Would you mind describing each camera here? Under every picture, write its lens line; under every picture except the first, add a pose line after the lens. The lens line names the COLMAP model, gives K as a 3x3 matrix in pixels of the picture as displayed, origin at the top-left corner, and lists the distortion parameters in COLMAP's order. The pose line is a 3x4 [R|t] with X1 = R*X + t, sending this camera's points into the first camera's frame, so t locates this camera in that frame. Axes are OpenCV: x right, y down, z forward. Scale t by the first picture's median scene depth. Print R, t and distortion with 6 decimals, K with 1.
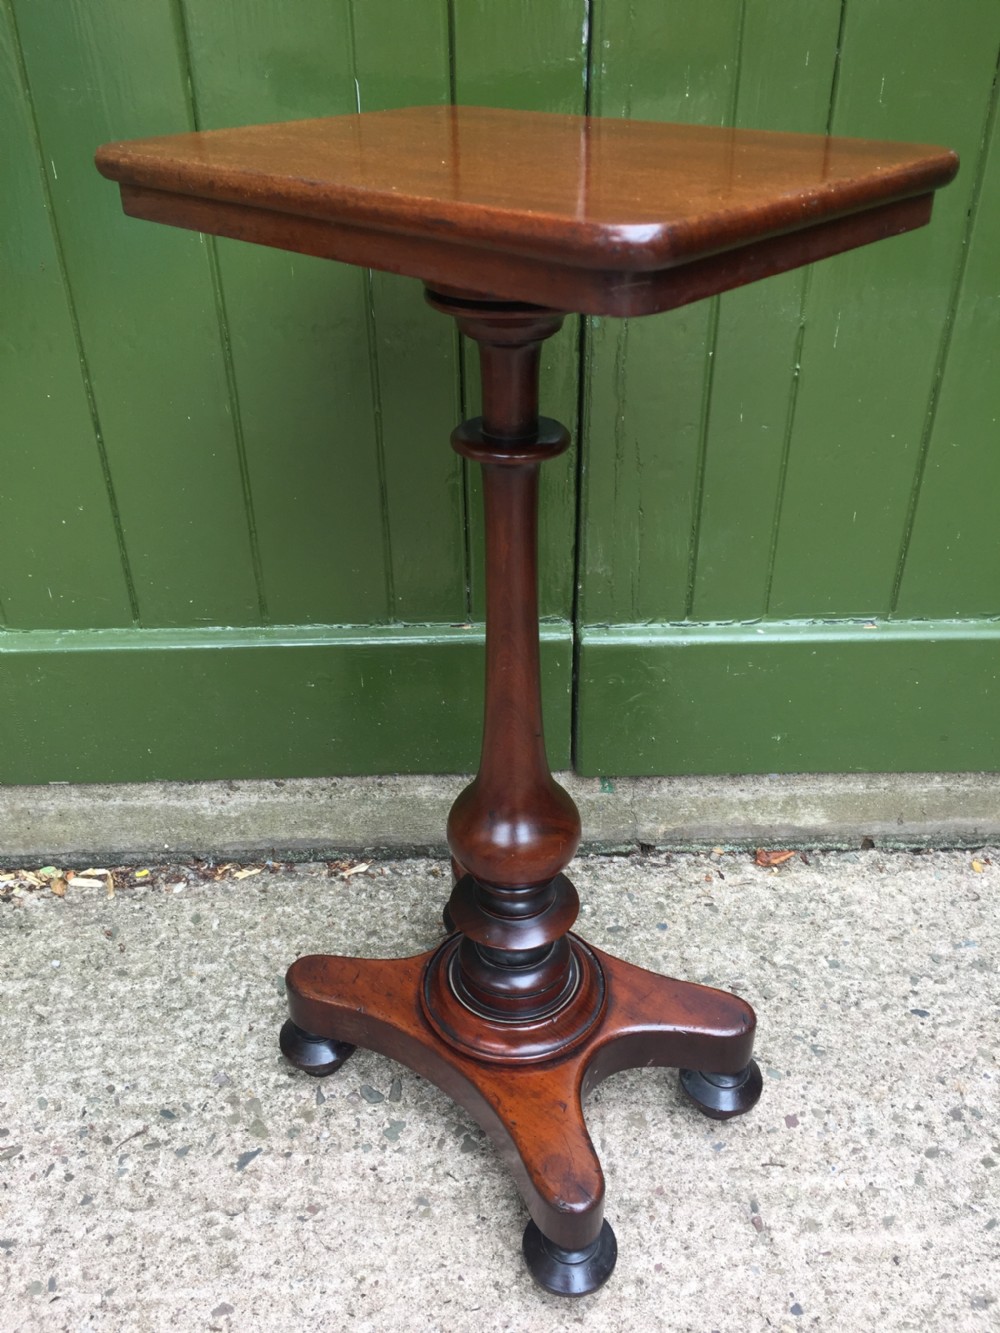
lens RADIAL K [[1167.6, 0, 506.4], [0, 1167.6, 666.4], [0, 0, 1]] dist [0.082399, -0.134634]
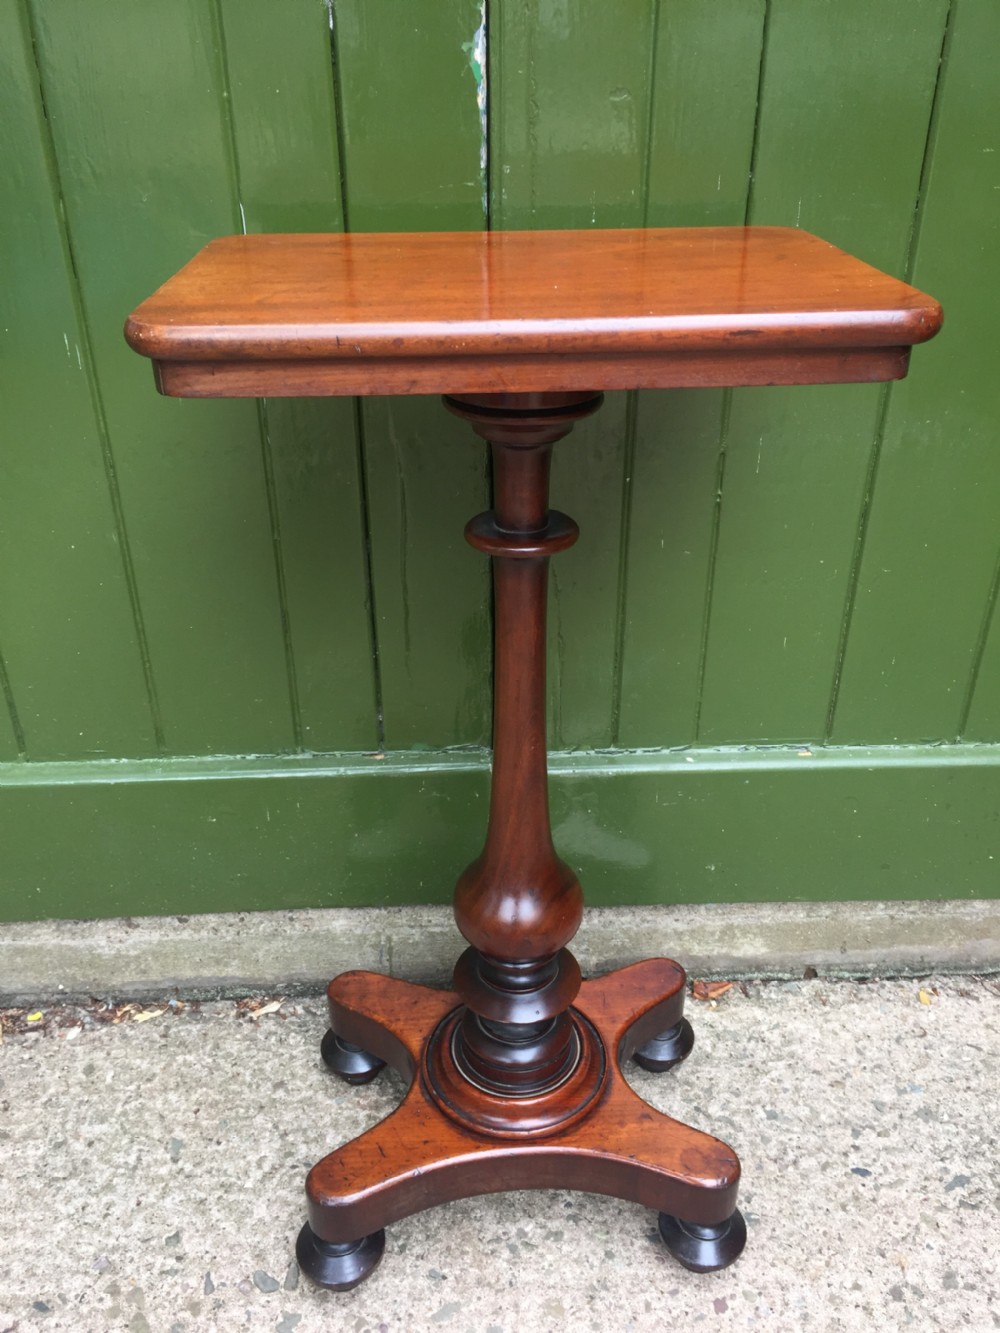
lens RADIAL K [[1167.6, 0, 515.9], [0, 1167.6, 667.8], [0, 0, 1]] dist [0.082399, -0.134634]
pose [[0.999660, -0.004054, 0.025768, 0.052254], [0.004881, 0.999473, -0.032093, -0.074657], [-0.025624, 0.032208, 0.999153, 0.055978]]
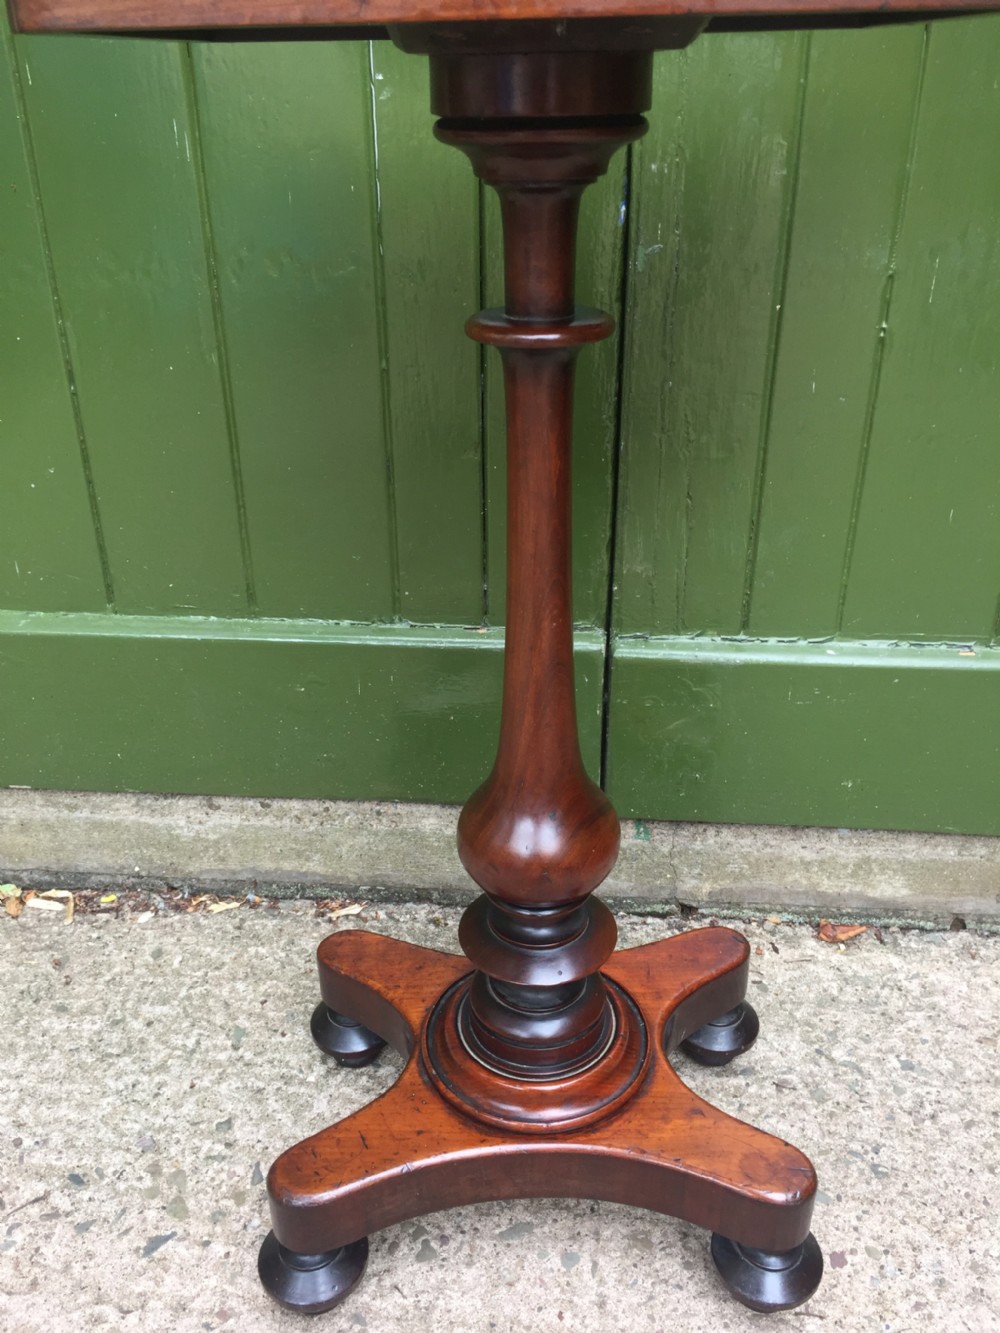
lens RADIAL K [[1167.6, 0, 509.0], [0, 1167.6, 672.9], [0, 0, 1]] dist [0.082399, -0.134634]
pose [[0.994782, 0.052109, -0.087708, 0.063710], [-0.057921, 0.996198, -0.065073, 0.053101], [0.083983, 0.069814, 0.994019, 0.152750]]
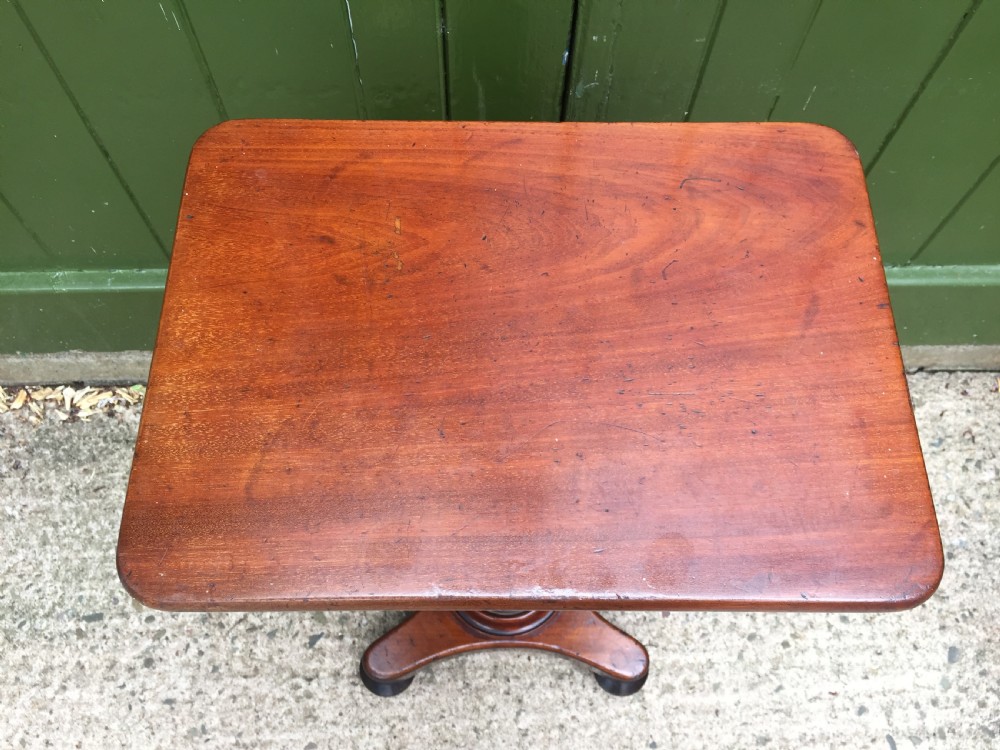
lens RADIAL K [[875.2, 0, 506.6], [0, 875.2, 391.5], [0, 0, 1]] dist [0.066956, -0.096284]
pose [[0.999355, 0.008231, 0.034945, -0.008984], [-0.026462, 0.826693, 0.562031, -0.438221], [-0.024263, -0.562593, 0.826378, 0.187770]]
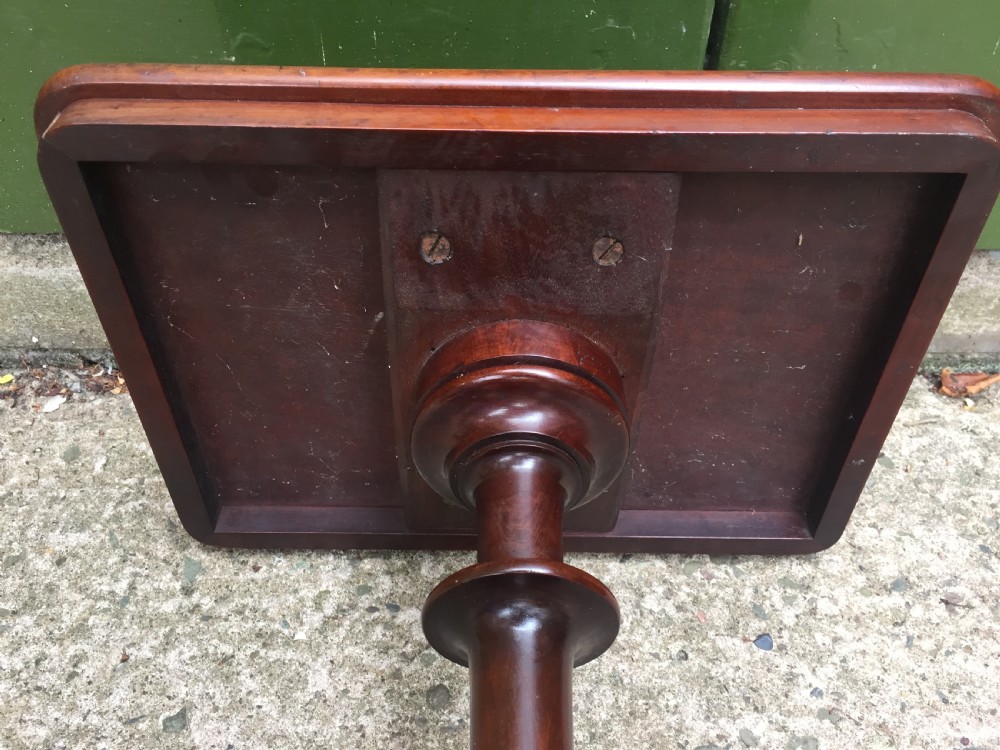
lens RADIAL K [[876.4, 0, 504.4], [0, 876.4, 386.0], [0, 0, 1]] dist [0.060535, -0.107217]
pose [[0.999593, 0.028293, 0.003713, -0.035802], [-0.028476, 0.980589, 0.193998, 0.084740], [0.001848, -0.194025, 0.980995, 0.576014]]
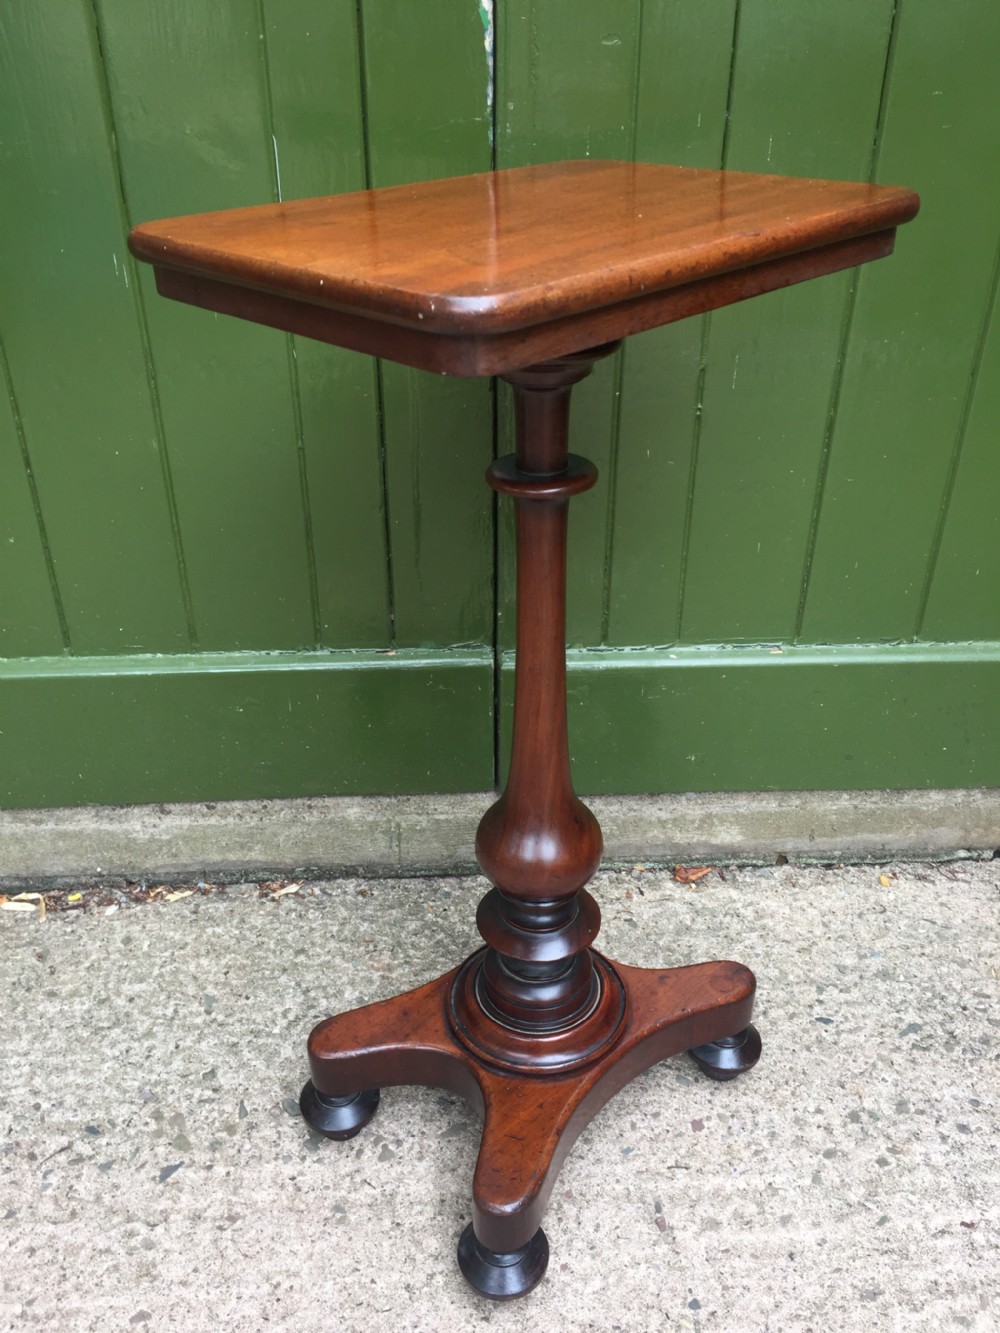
lens RADIAL K [[1167.6, 0, 513.3], [0, 1167.6, 669.6], [0, 0, 1]] dist [0.082399, -0.134634]
pose [[0.999416, -0.003797, 0.033964, 0.039325], [0.004464, 0.999798, -0.019574, 0.001838], [-0.033883, 0.019714, 0.999231, -0.038503]]
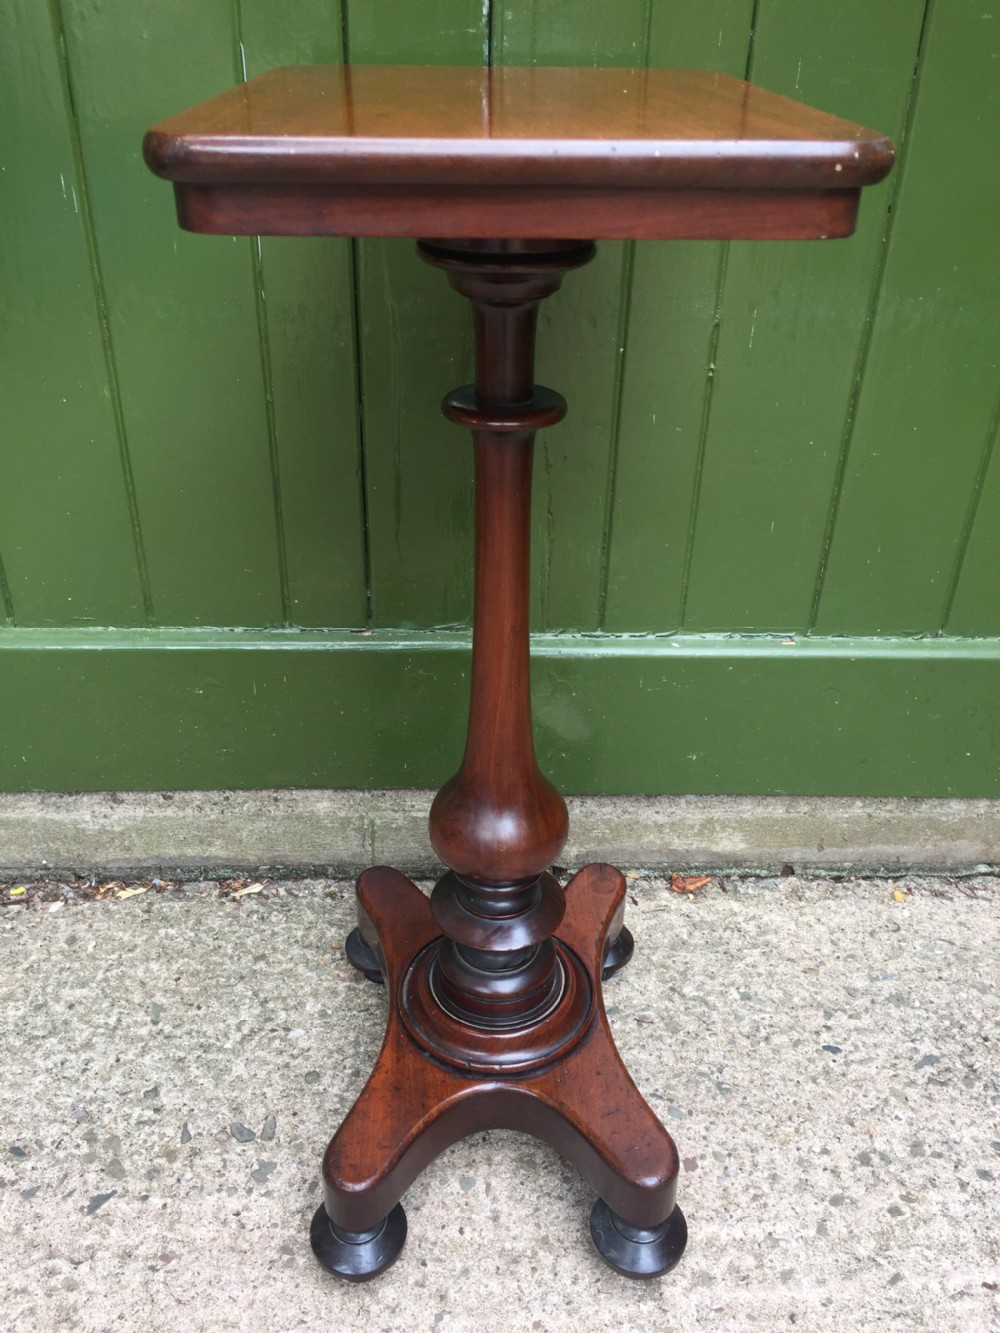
lens RADIAL K [[1167.6, 0, 510.8], [0, 1167.6, 667.0], [0, 0, 1]] dist [0.082399, -0.134634]
pose [[0.999221, 0.021800, 0.032891, 0.052252], [-0.021064, 0.999523, -0.022583, 0.012598], [-0.033367, 0.021872, 0.999204, 0.051919]]
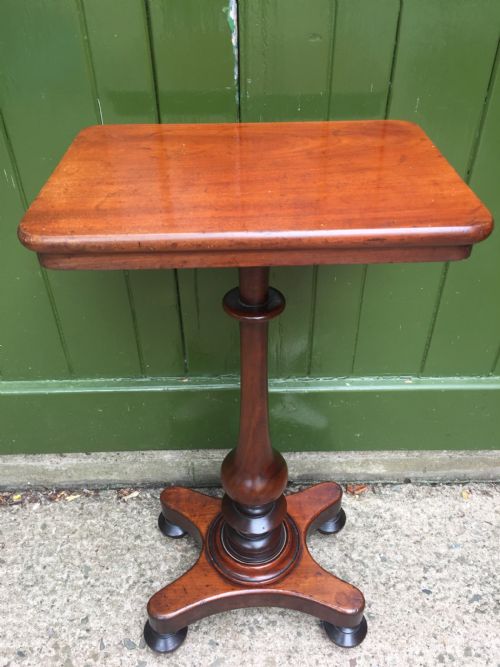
lens RADIAL K [[584.2, 0, 255.1], [0, 584.2, 335.8], [0, 0, 1]] dist [0.082399, -0.134634]
pose [[0.999987, 0.004808, -0.001740, 0.075401], [-0.004573, 0.993184, 0.116467, -0.209209], [0.002288, -0.116457, 0.993193, 0.113033]]
